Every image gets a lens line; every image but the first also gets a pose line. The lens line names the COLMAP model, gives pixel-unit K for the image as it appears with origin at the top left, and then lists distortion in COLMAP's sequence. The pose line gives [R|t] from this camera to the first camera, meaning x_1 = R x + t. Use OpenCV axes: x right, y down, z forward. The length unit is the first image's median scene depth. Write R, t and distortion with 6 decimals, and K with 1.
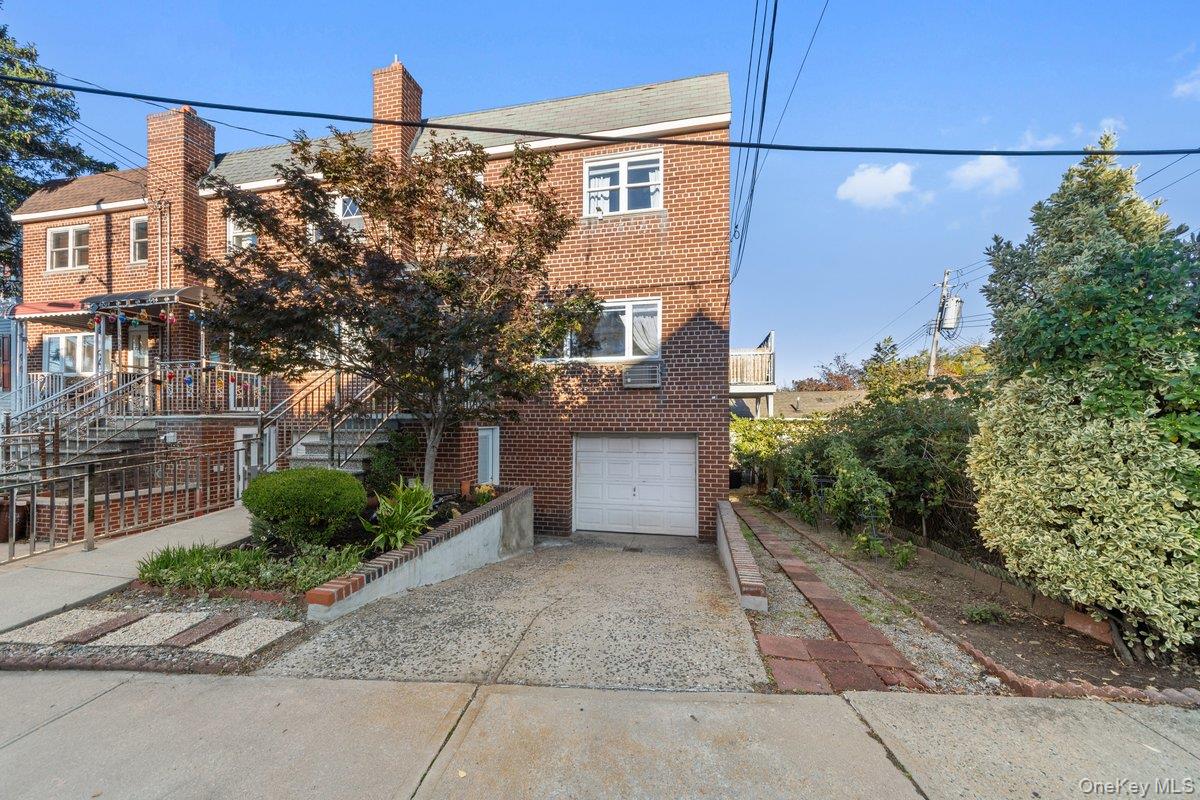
lens RADIAL K [[429.1, 0, 600.0], [0, 429.1, 400.0], [0, 0, 1]] dist [-0.002161, -0.000252]
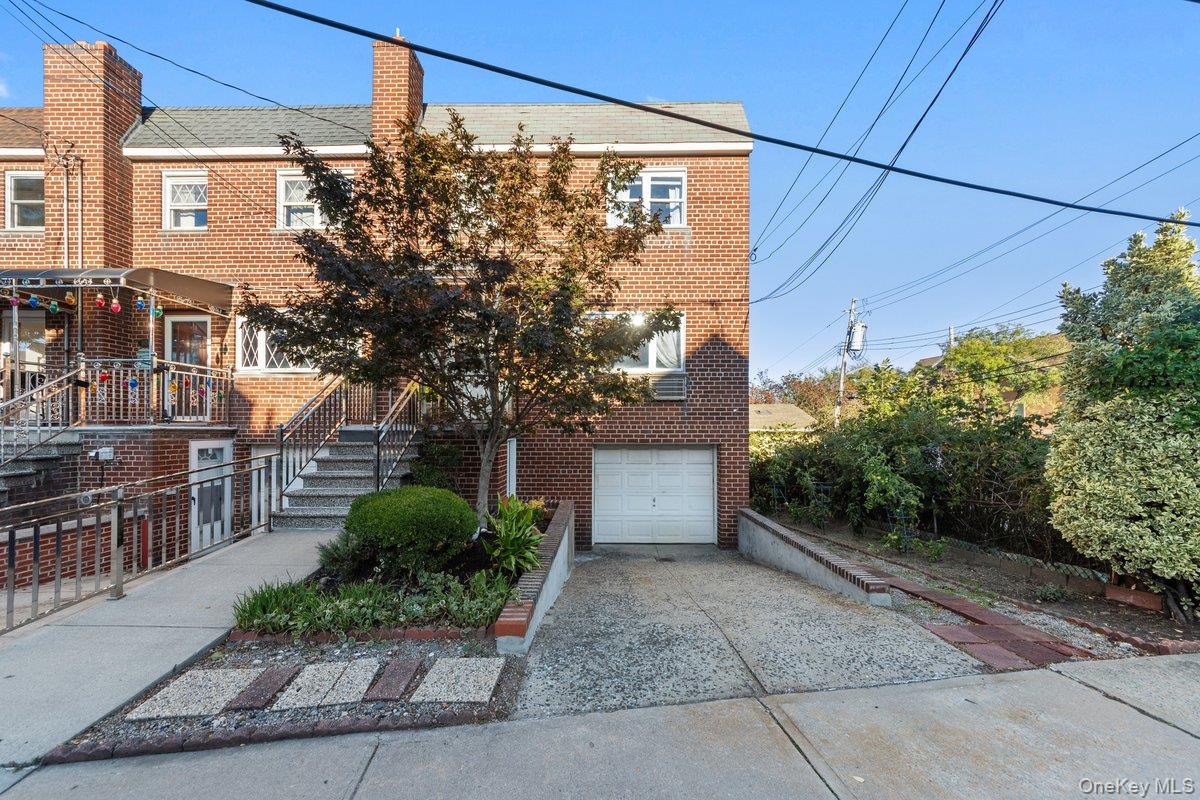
lens RADIAL K [[433.5, 0, 600.0], [0, 433.5, 408.9], [0, 0, 1]] dist [-0.000872, 0.000353]
pose [[0.980499, 0.009996, 0.196271, -0.261617], [-0.009556, 0.999949, -0.003185, -0.002592], [-0.196293, 0.001248, 0.980545, 0.022129]]
